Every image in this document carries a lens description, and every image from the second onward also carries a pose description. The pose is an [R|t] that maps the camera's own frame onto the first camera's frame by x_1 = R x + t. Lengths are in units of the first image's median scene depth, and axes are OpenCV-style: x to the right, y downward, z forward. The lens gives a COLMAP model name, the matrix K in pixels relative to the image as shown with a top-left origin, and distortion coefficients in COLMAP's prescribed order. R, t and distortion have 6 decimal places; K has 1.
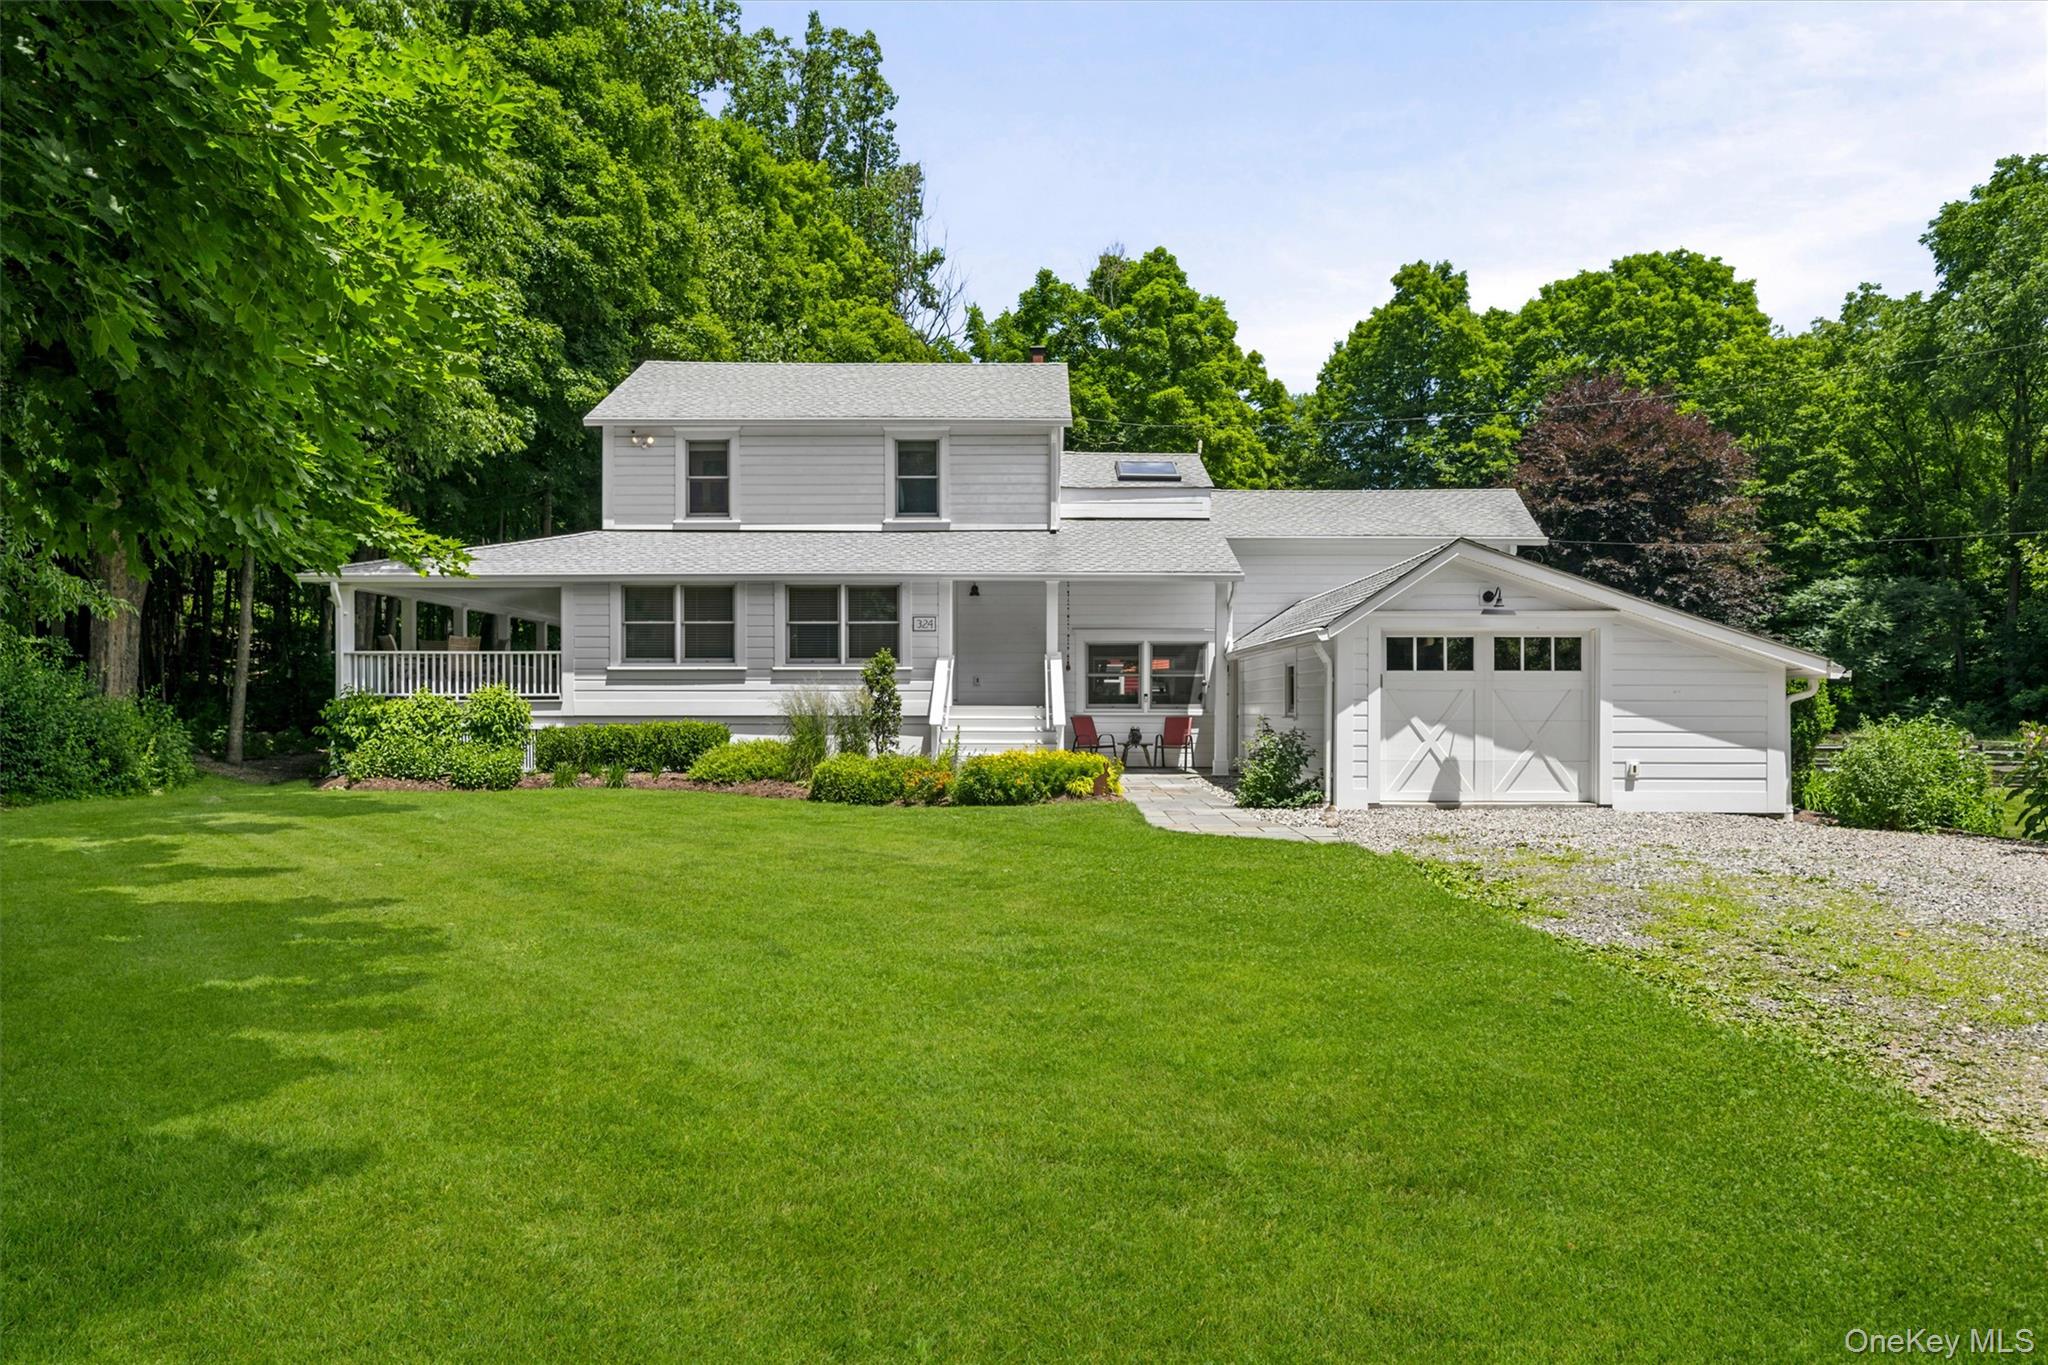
lens RADIAL K [[1403.3, 0, 1024.0], [0, 1403.3, 682.5], [0, 0, 1]] dist [-0.038019, 0.110917]
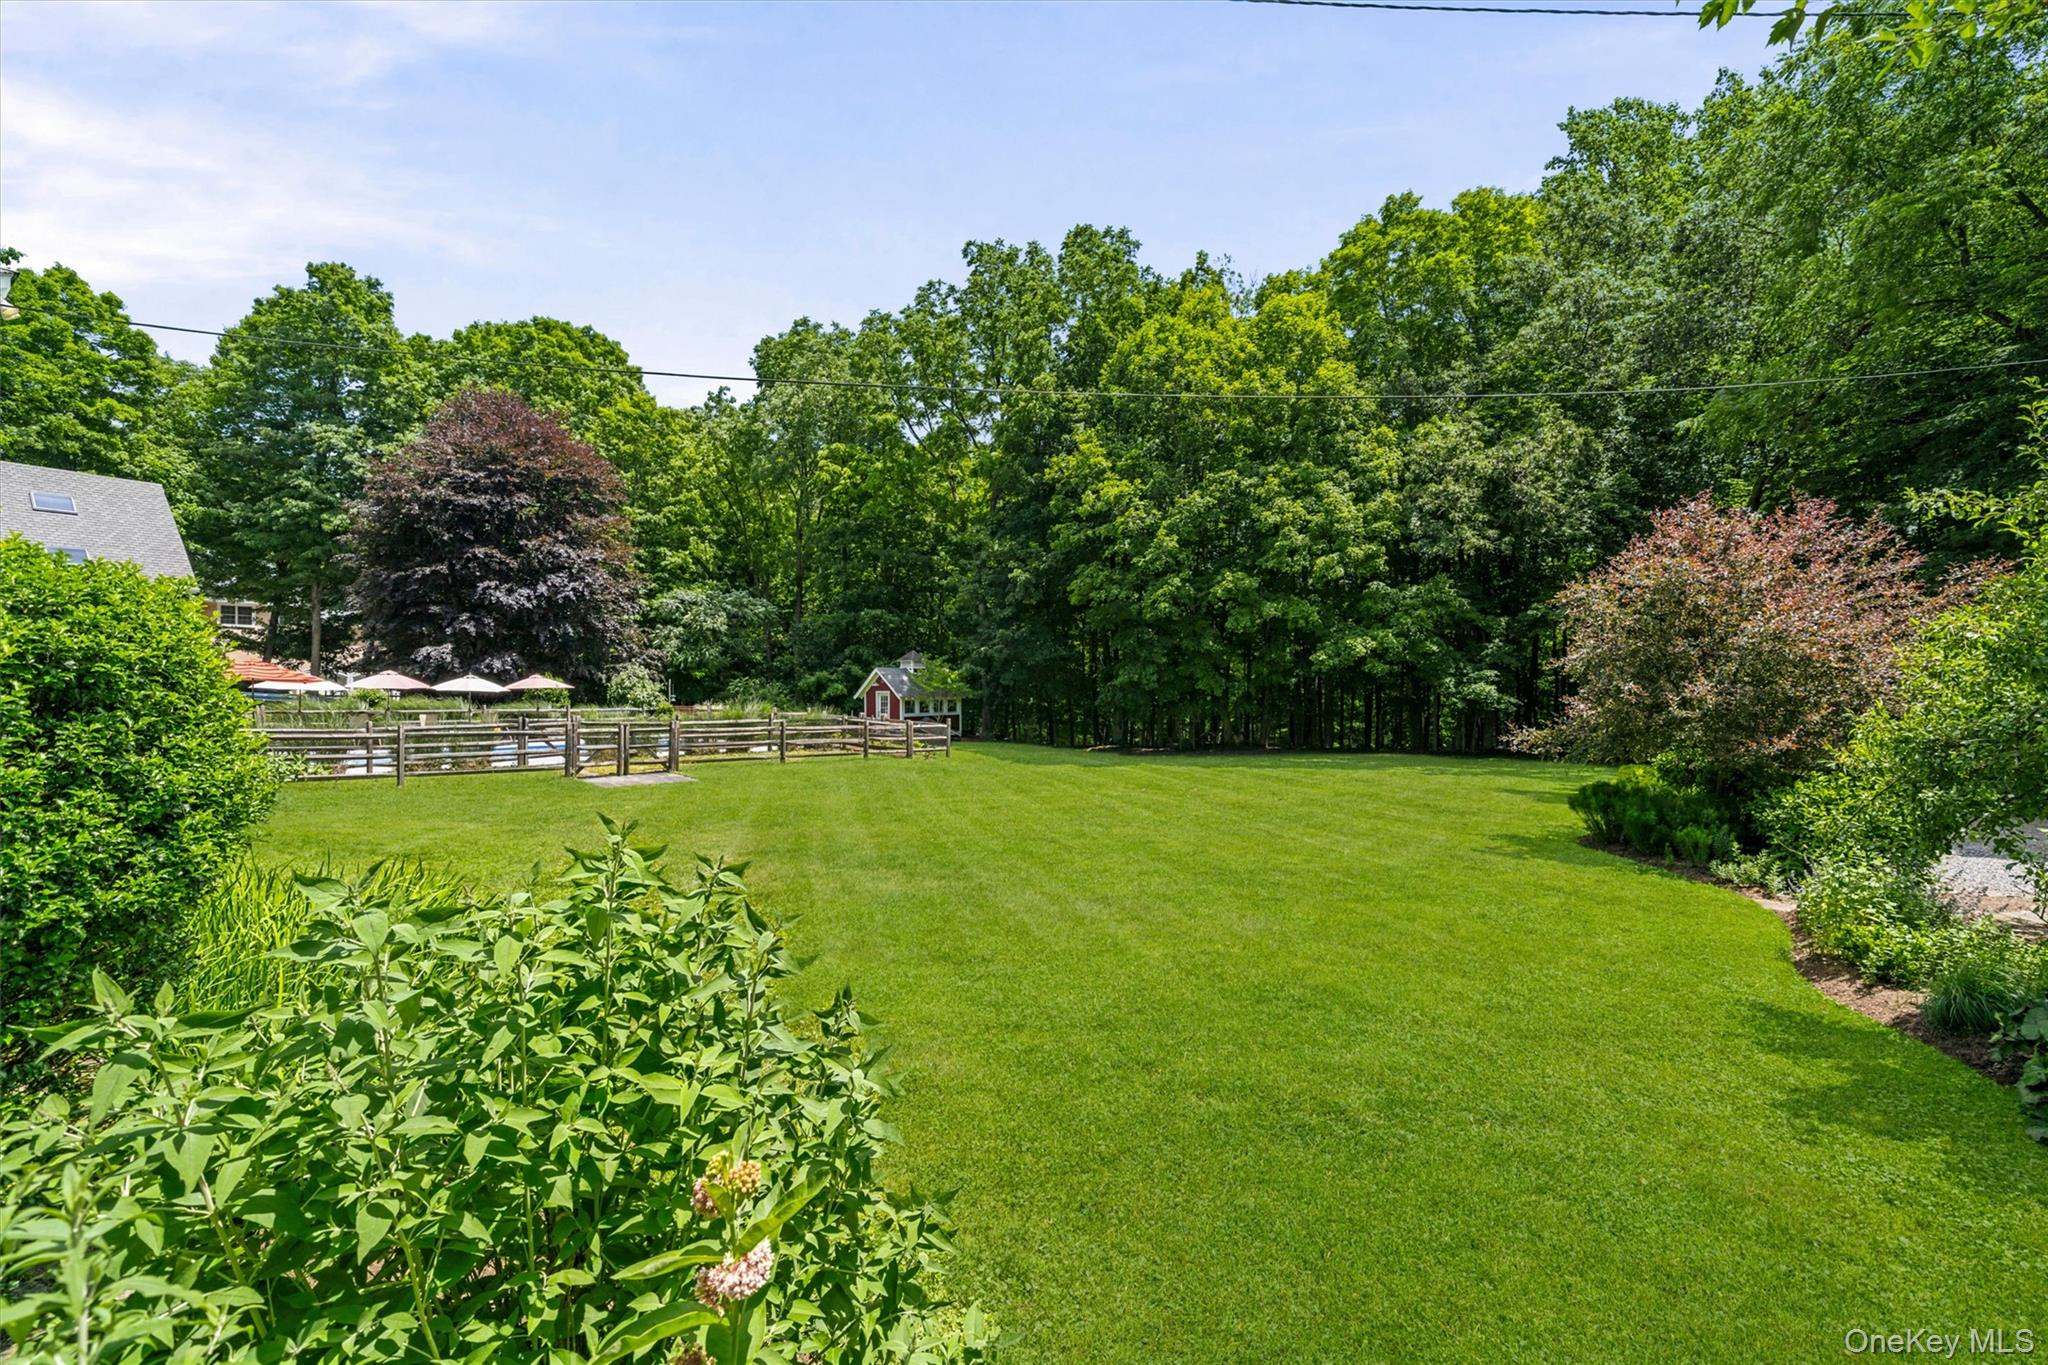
lens RADIAL K [[818.1, 0, 1024.0], [0, 818.1, 682.5], [0, 0, 1]] dist [0.000622, 0.000144]
pose [[0.633186, 0.014510, 0.773864, 0.409792], [-0.024298, 0.999704, 0.001136, 0.006823], [-0.773618, -0.019523, 0.633351, 0.602890]]
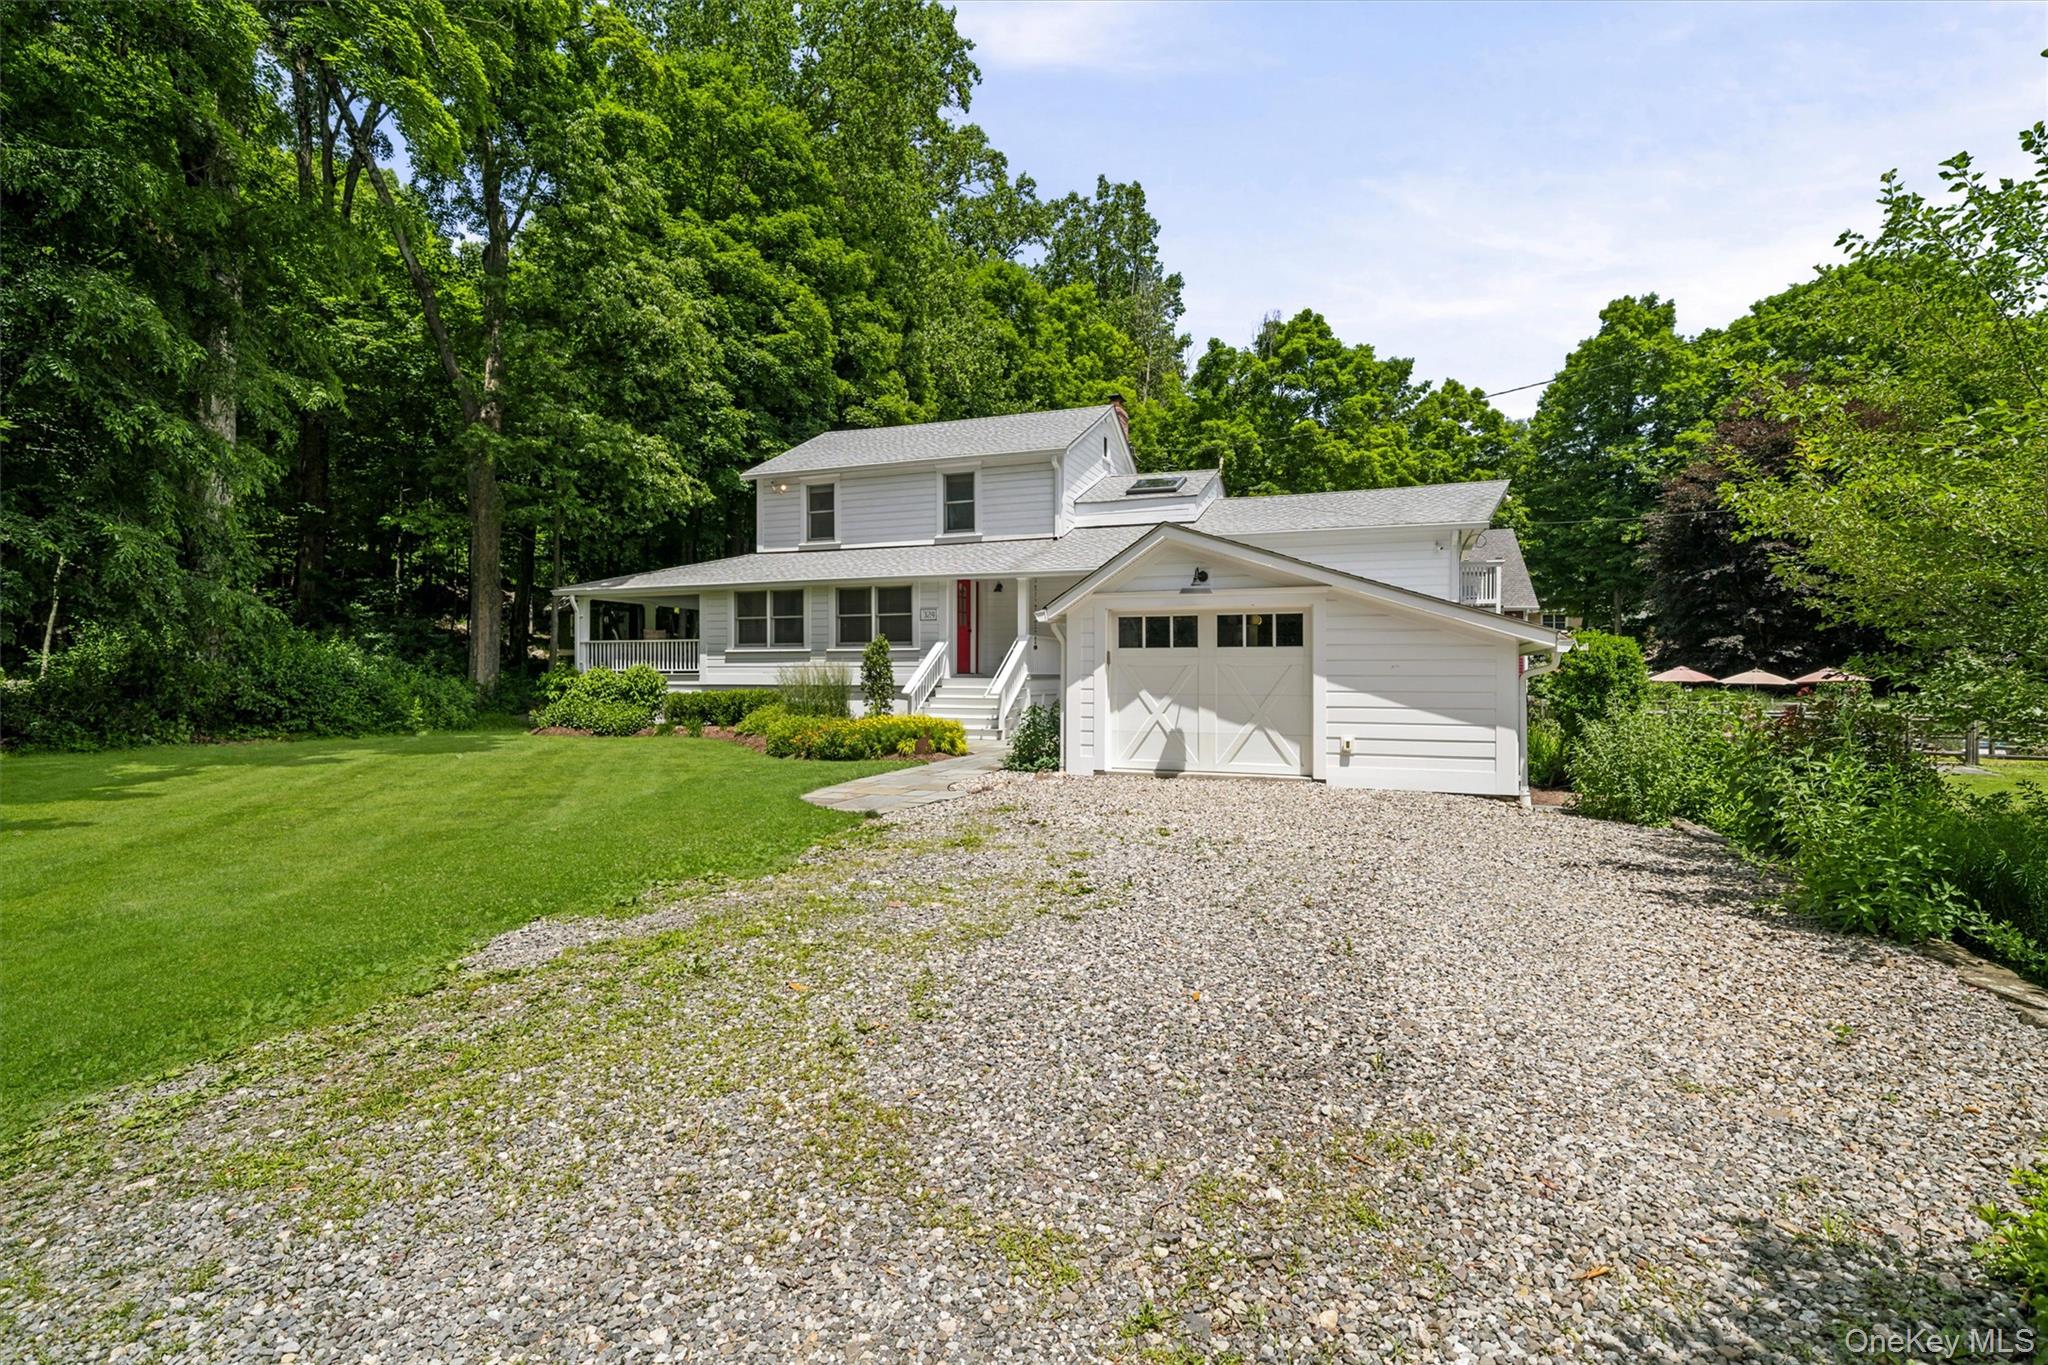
lens RADIAL K [[972.3, 0, 1026.1], [0, 972.3, 663.4], [0, 0, 1]] dist [0.000482, -0.000237]
pose [[0.934366, -0.003531, -0.356296, 0.302988], [0.005154, 0.999980, 0.003604, 0.000399], [0.356276, -0.005204, 0.934366, 0.178288]]
